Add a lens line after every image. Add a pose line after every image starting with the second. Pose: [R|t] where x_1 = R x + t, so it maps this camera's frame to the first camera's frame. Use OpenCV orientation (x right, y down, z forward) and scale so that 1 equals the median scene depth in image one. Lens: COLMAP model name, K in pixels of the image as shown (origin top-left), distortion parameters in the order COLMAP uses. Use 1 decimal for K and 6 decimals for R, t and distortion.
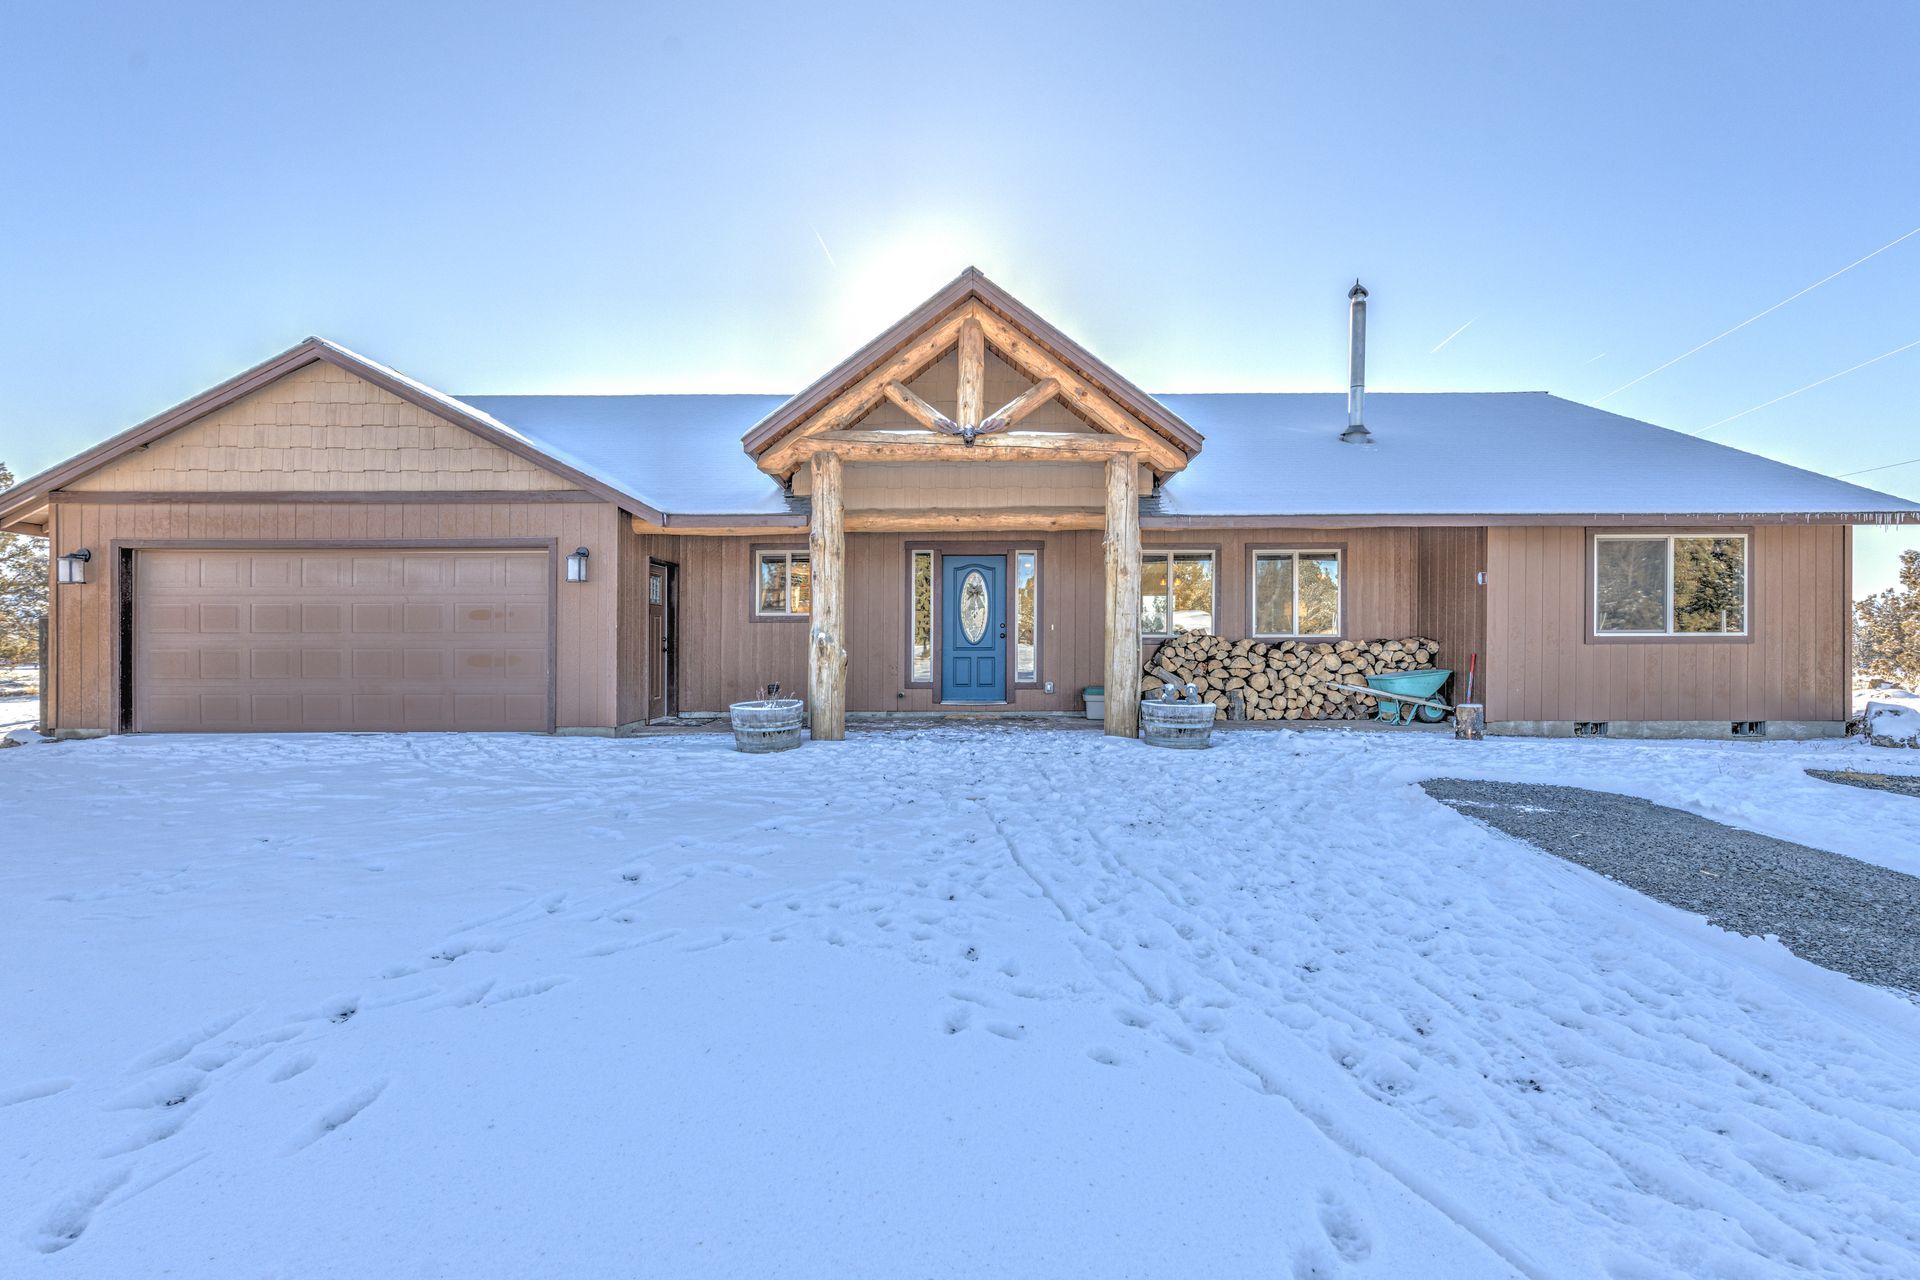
lens RADIAL K [[784.2, 0, 964.0], [0, 784.2, 641.4], [0, 0, 1]] dist [-0.001442, -0.000158]
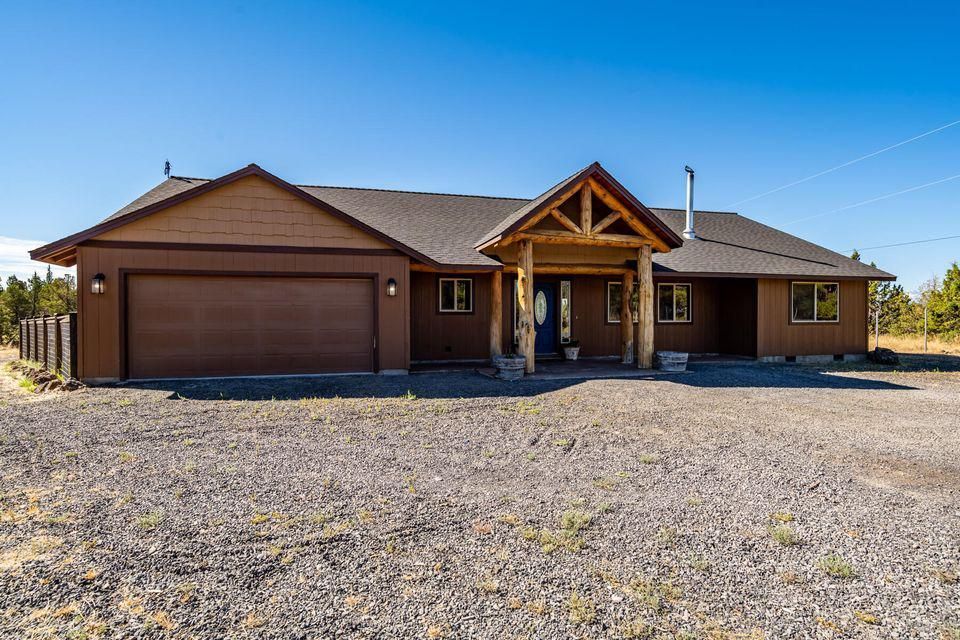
lens RADIAL K [[392.1, 0, 482.0], [0, 392.1, 320.7], [0, 0, 1]] dist [-0.001442, -0.000158]
pose [[0.975706, -0.000190, 0.219082, -0.520160], [-0.002044, 0.999948, 0.009972, -0.024974], [-0.219073, -0.010178, 0.975655, -0.031284]]
